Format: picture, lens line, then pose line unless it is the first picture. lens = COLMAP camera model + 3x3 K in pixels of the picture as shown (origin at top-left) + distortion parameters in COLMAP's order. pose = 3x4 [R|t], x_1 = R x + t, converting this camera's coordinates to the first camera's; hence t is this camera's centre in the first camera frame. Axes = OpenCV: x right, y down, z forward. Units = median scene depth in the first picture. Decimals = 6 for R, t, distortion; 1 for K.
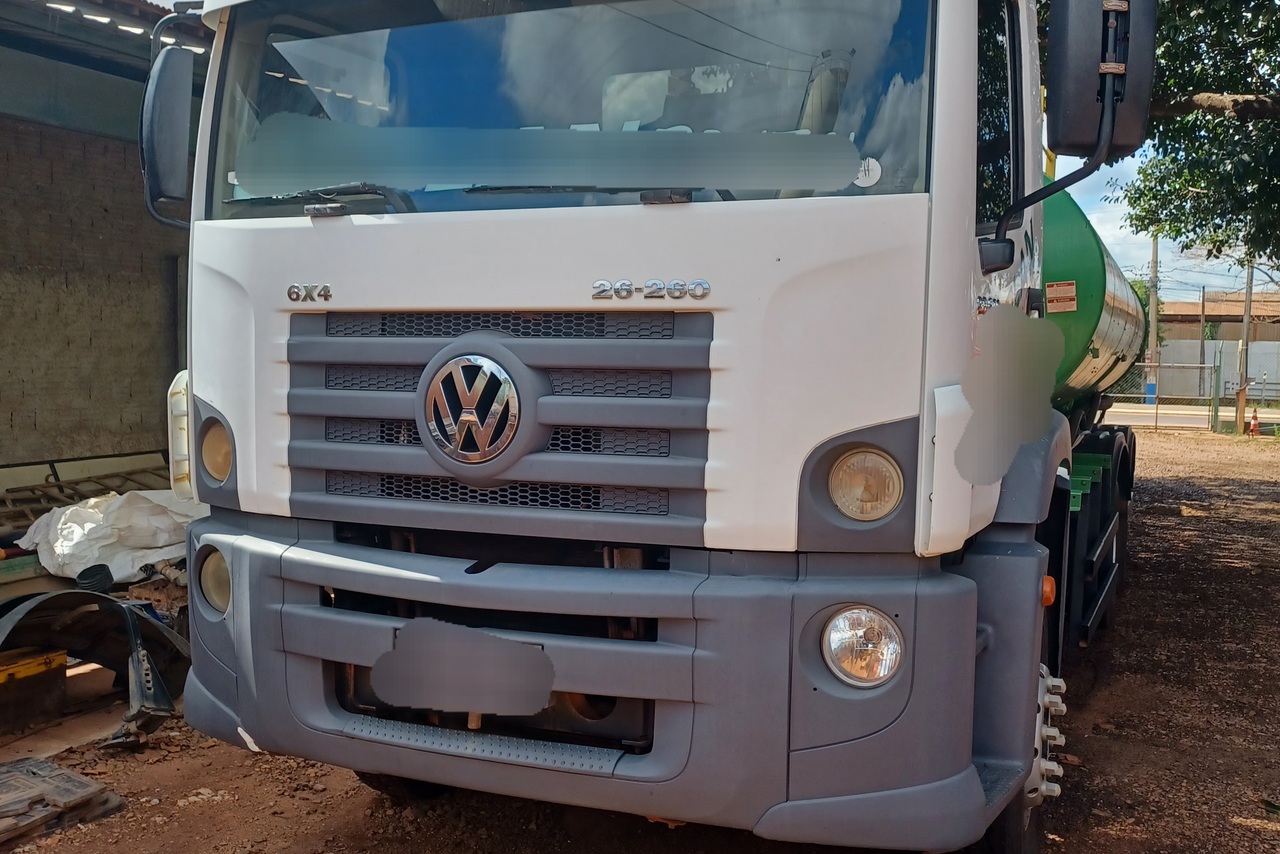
lens RADIAL K [[1324.7, 0, 640.3], [0, 1324.7, 419.8], [0, 0, 1]] dist [0.051722, -0.027604]
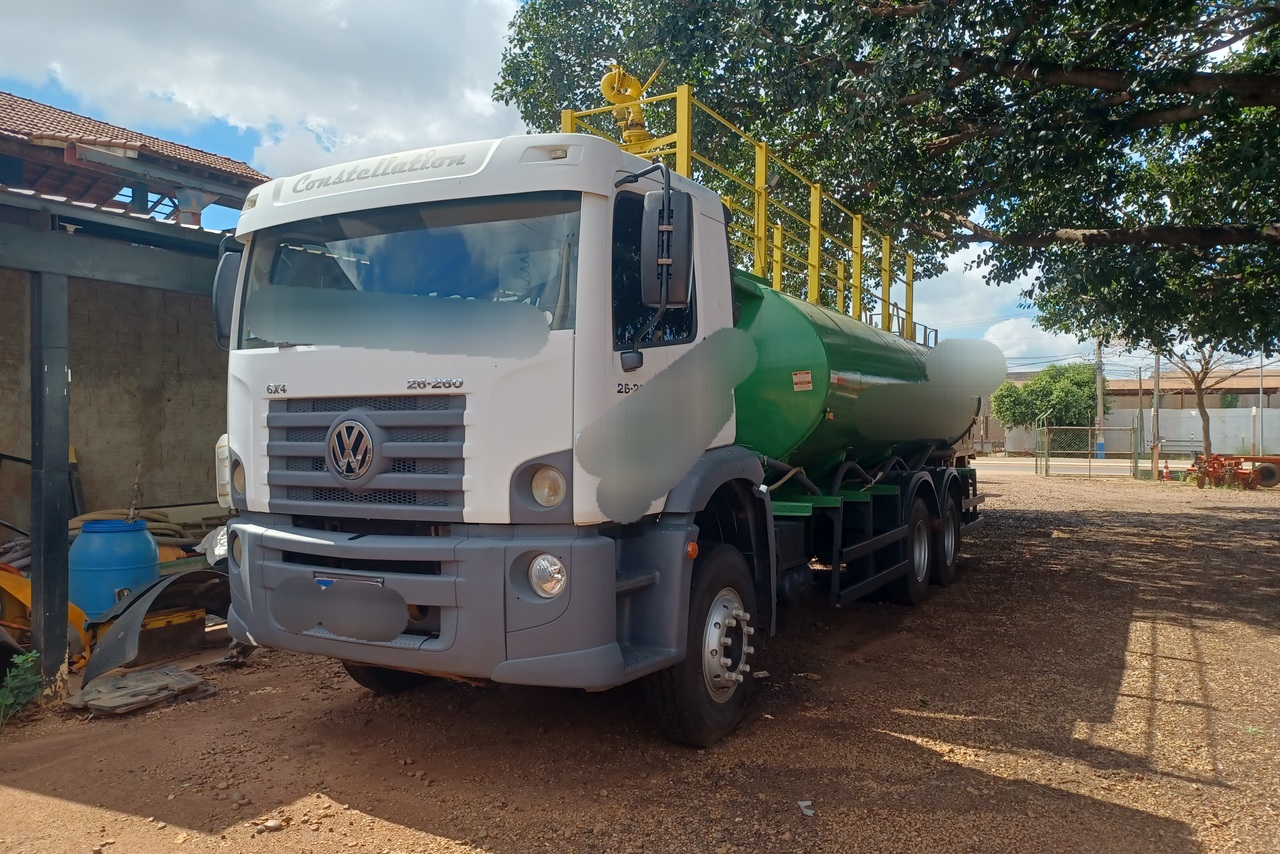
lens RADIAL K [[1015.3, 0, 640.0], [0, 1015.3, 427.0], [0, 0, 1]] dist [0.036740, -0.004772]
pose [[0.994876, -0.017132, -0.099641, 0.380562], [0.012014, 0.998588, -0.051744, 0.034896], [0.100387, 0.050282, 0.993677, -0.335804]]
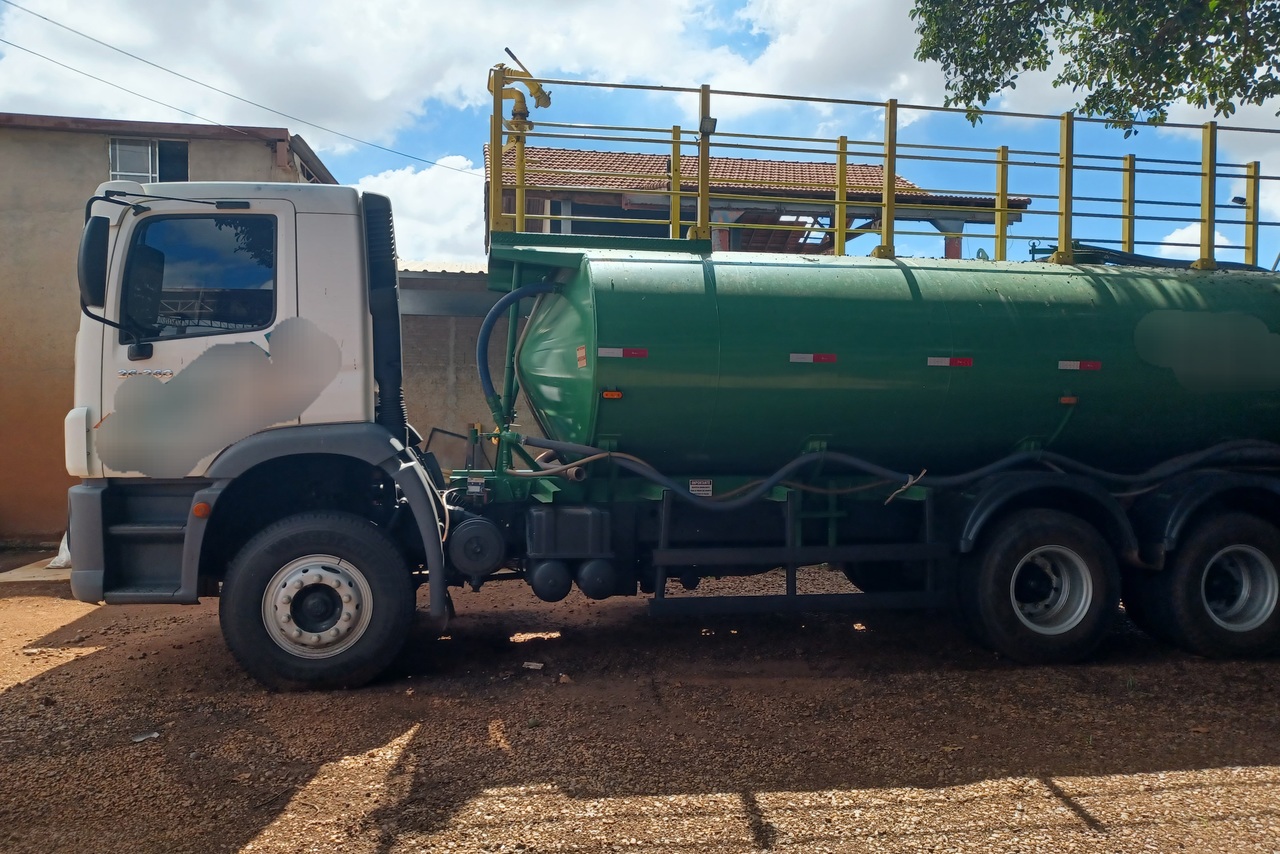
lens RADIAL K [[977.9, 0, 636.5], [0, 977.9, 428.0], [0, 0, 1]] dist [-0.001822, -0.000869]
pose [[0.524791, 0.002561, -0.851227, 1.987603], [-0.044345, 0.998720, -0.024334, 0.006119], [0.850075, 0.050518, 0.524233, 0.796149]]
